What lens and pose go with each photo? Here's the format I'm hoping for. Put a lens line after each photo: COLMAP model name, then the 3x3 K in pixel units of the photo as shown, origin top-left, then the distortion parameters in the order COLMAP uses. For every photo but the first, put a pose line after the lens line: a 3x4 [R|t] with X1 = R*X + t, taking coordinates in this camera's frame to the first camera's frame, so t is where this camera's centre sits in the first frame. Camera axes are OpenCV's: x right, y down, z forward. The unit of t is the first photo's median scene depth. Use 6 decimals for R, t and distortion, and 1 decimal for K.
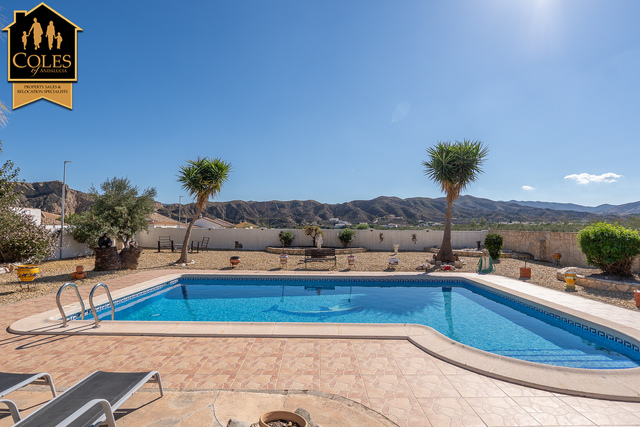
lens RADIAL K [[320.3, 0, 319.7], [0, 320.3, 216.5], [0, 0, 1]] dist [-0.001361, 0.000033]
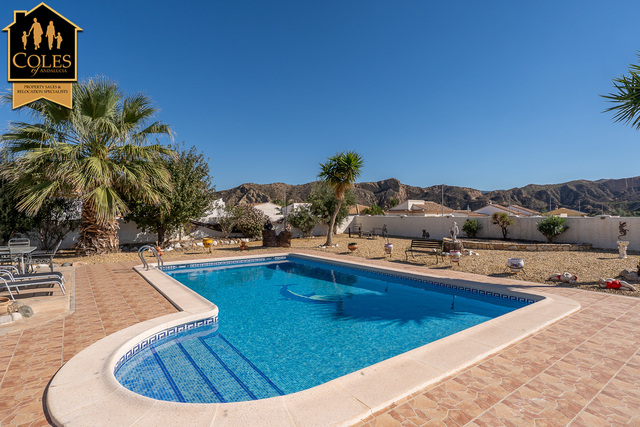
lens RADIAL K [[333.3, 0, 317.4], [0, 333.3, 215.6], [0, 0, 1]] dist [-0.001788, -0.002550]
pose [[0.596754, -0.008742, -0.802376, 0.340246], [0.035334, 0.999257, 0.015392, 0.009248], [0.801646, -0.037536, 0.596620, 0.160769]]
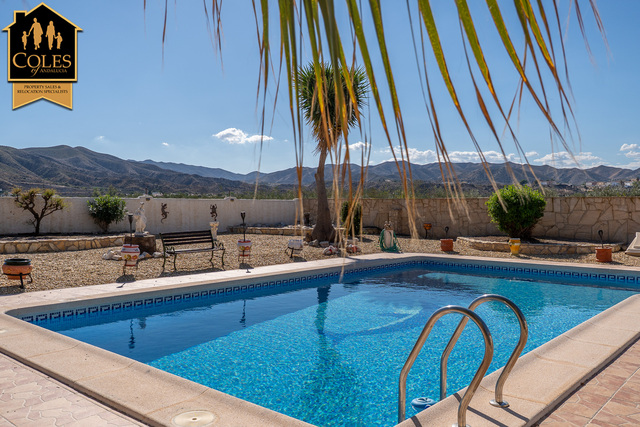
lens RADIAL K [[553.5, 0, 318.6], [0, 553.5, 212.2], [0, 0, 1]] dist [-0.001277, 0.007073]
pose [[0.641933, -0.017828, 0.766553, -0.348331], [-0.020754, 0.998959, 0.040613, 0.022025], [-0.766479, -0.041980, 0.640895, 0.189937]]
